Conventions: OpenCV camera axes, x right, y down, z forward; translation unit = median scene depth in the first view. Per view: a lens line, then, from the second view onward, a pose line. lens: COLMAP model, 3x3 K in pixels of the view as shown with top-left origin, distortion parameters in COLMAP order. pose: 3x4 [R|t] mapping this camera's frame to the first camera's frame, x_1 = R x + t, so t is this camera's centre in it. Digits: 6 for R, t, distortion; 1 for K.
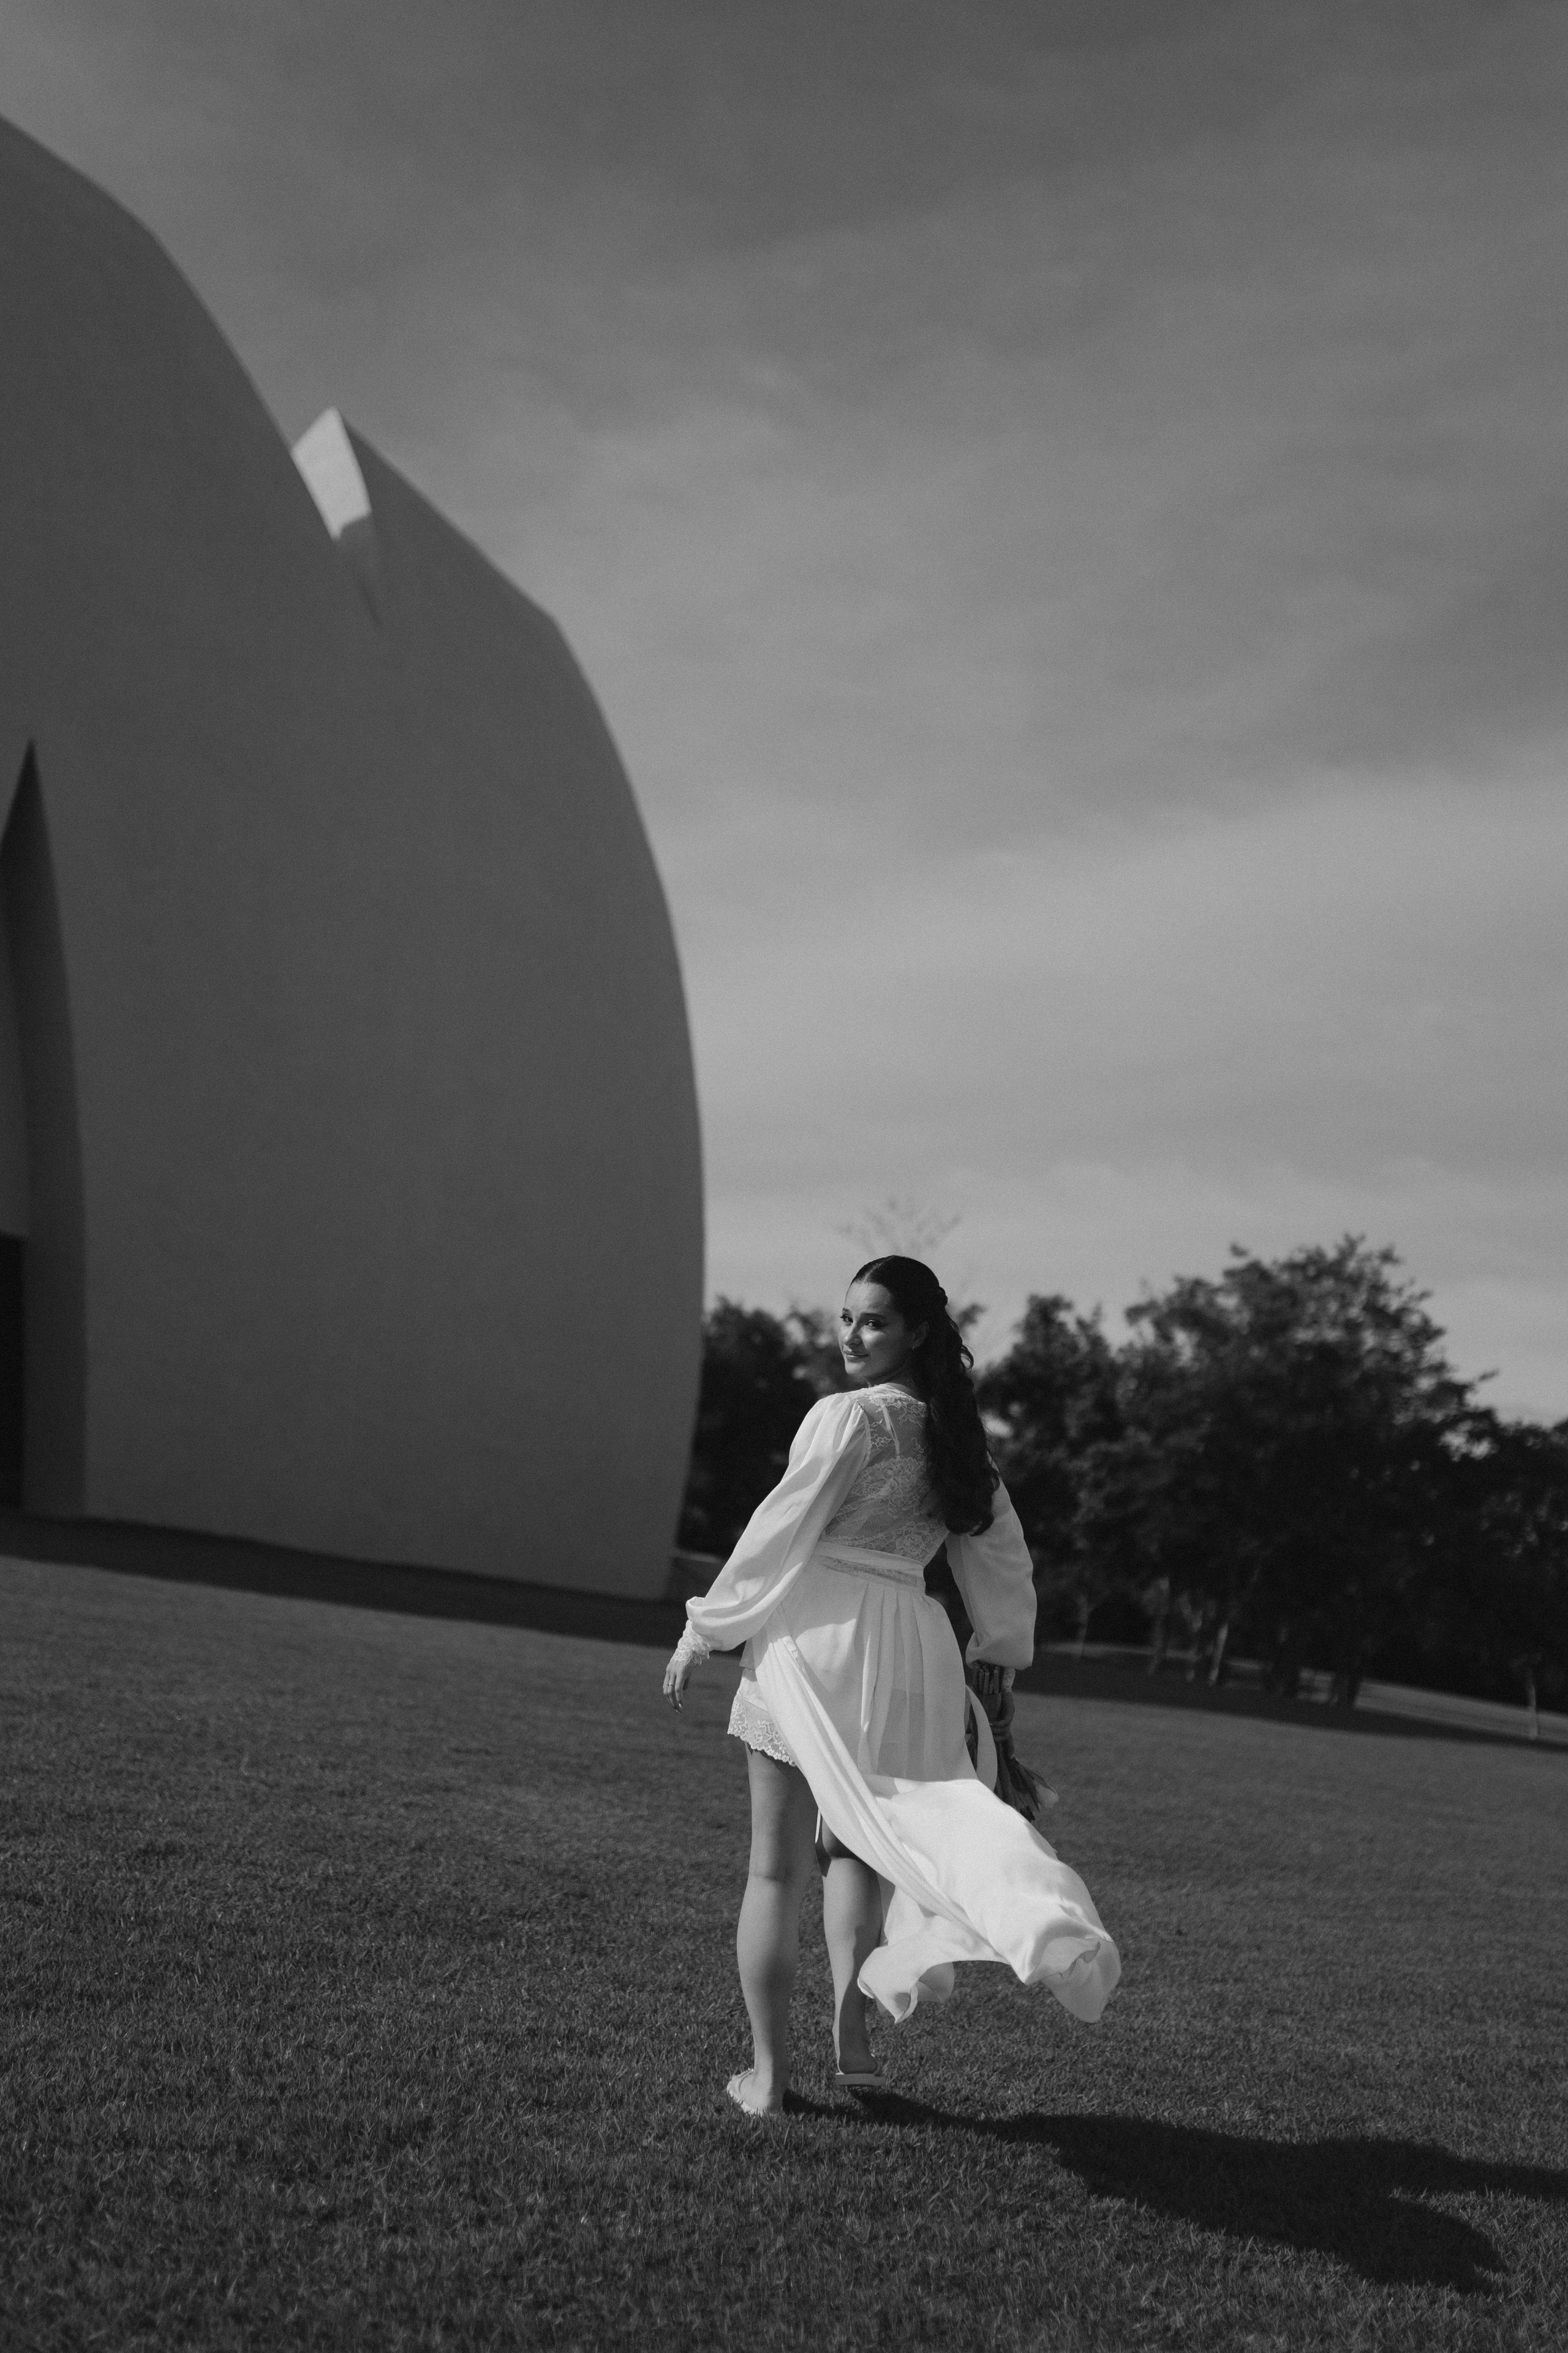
lens RADIAL K [[2433.2, 0, 784.0], [0, 2433.2, 1176.5], [0, 0, 1]] dist [-0.030858, 0.020930]
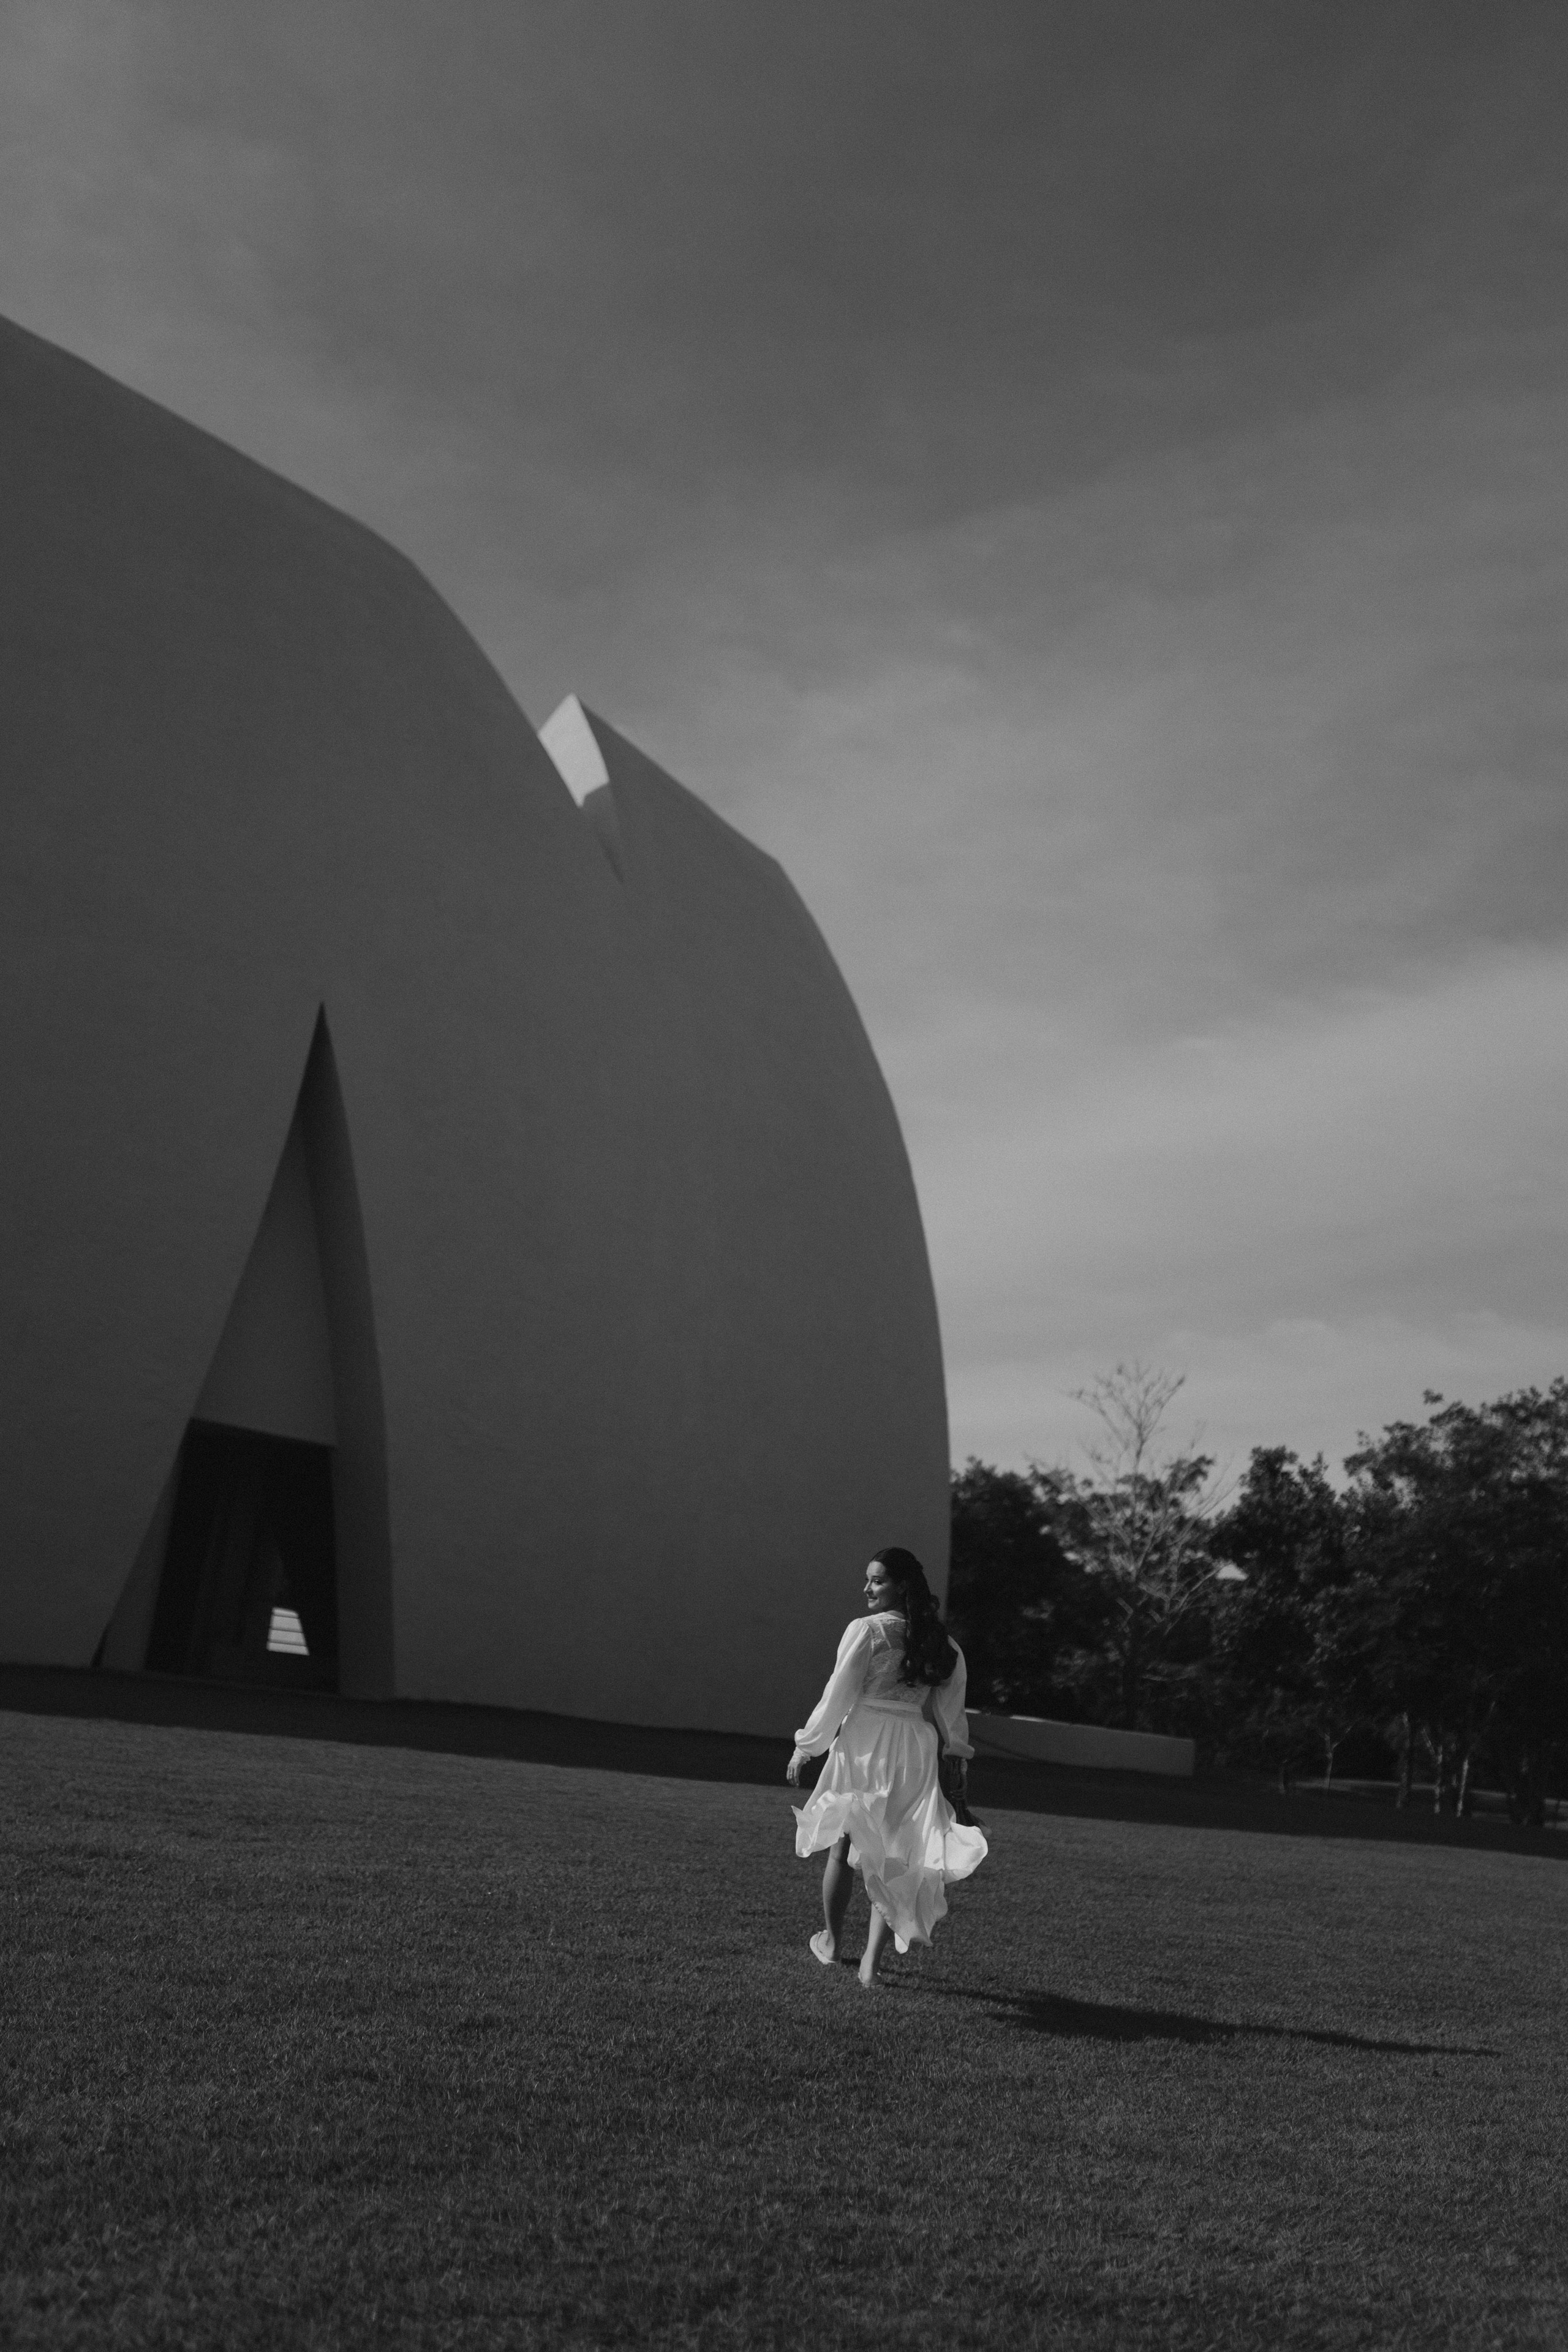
lens RADIAL K [[2230.1, 0, 810.0], [0, 2230.1, 1144.1], [0, 0, 1]] dist [0.006593, -0.001570]
pose [[0.994333, -0.061713, -0.086559, 0.002685], [0.053368, 0.993987, -0.095611, -0.010335], [0.091939, 0.090449, 0.991648, -0.019316]]
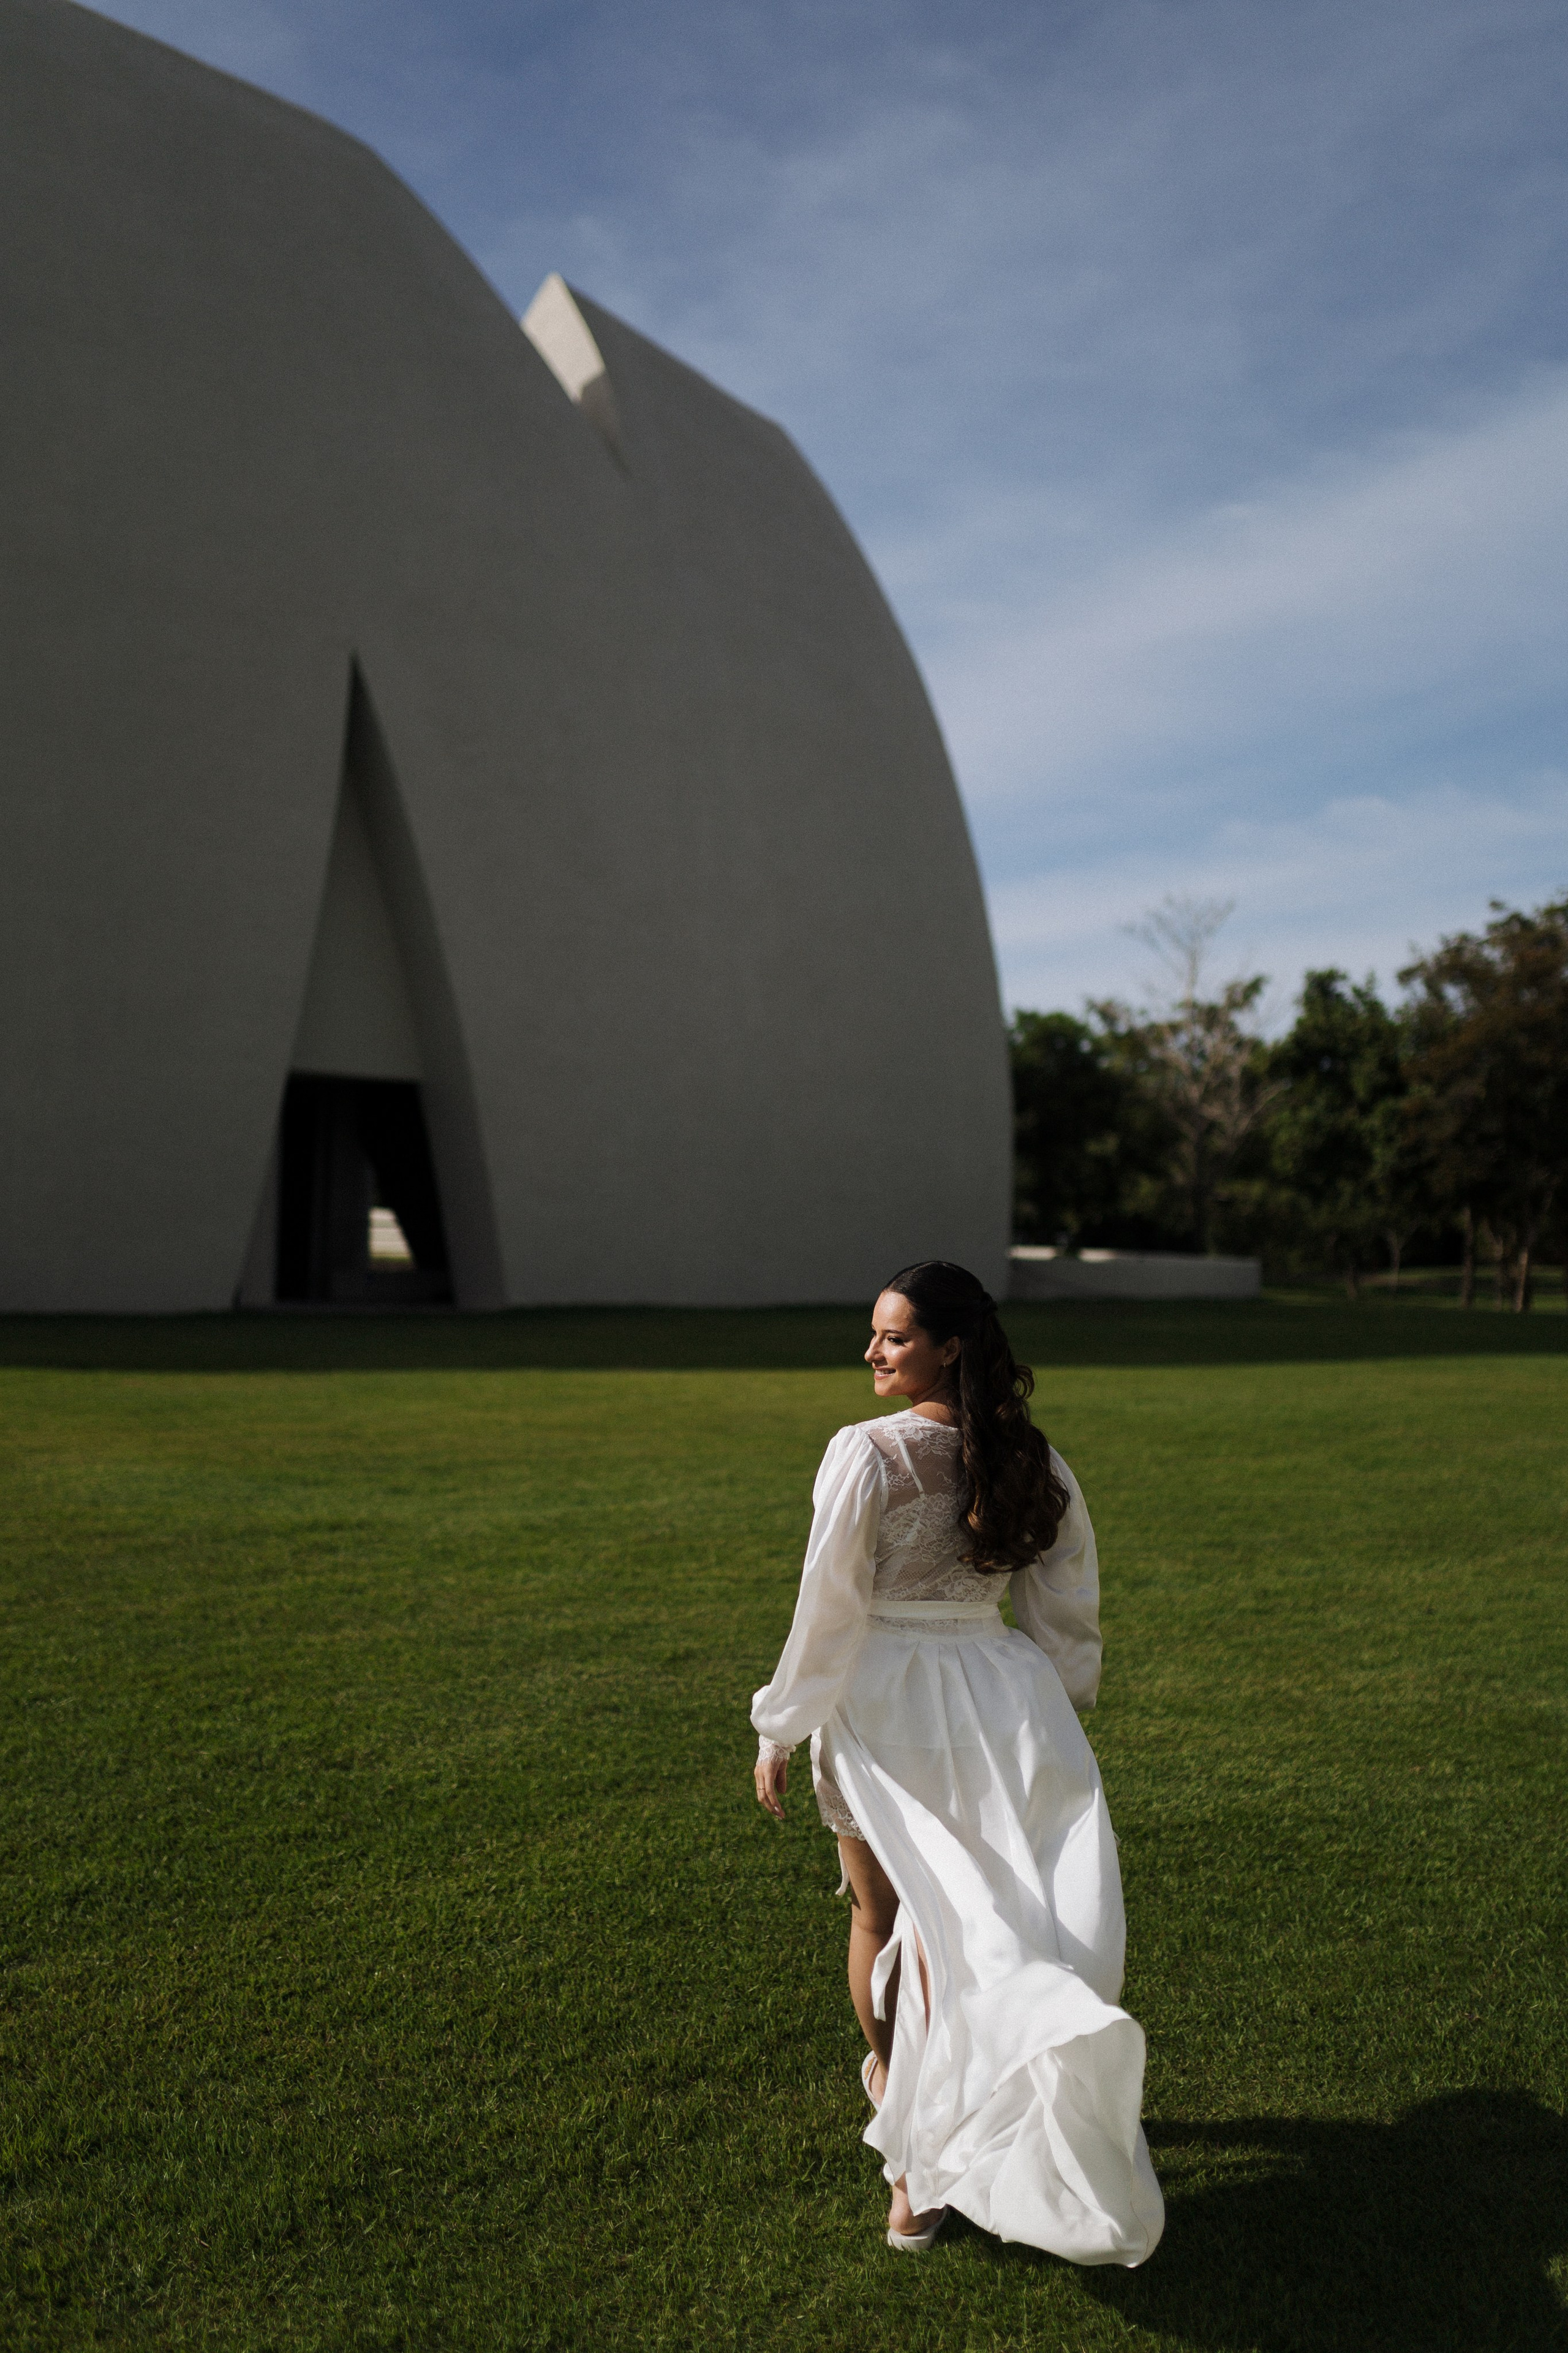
lens RADIAL K [[2242.8, 0, 784.0], [0, 2242.8, 1176.5], [0, 0, 1]] dist [-0.004646, 0.009886]
pose [[0.981078, -0.133047, -0.140660, 0.023492], [0.149486, 0.982218, 0.113583, -0.114576], [0.123047, -0.132460, 0.983521, -0.214545]]
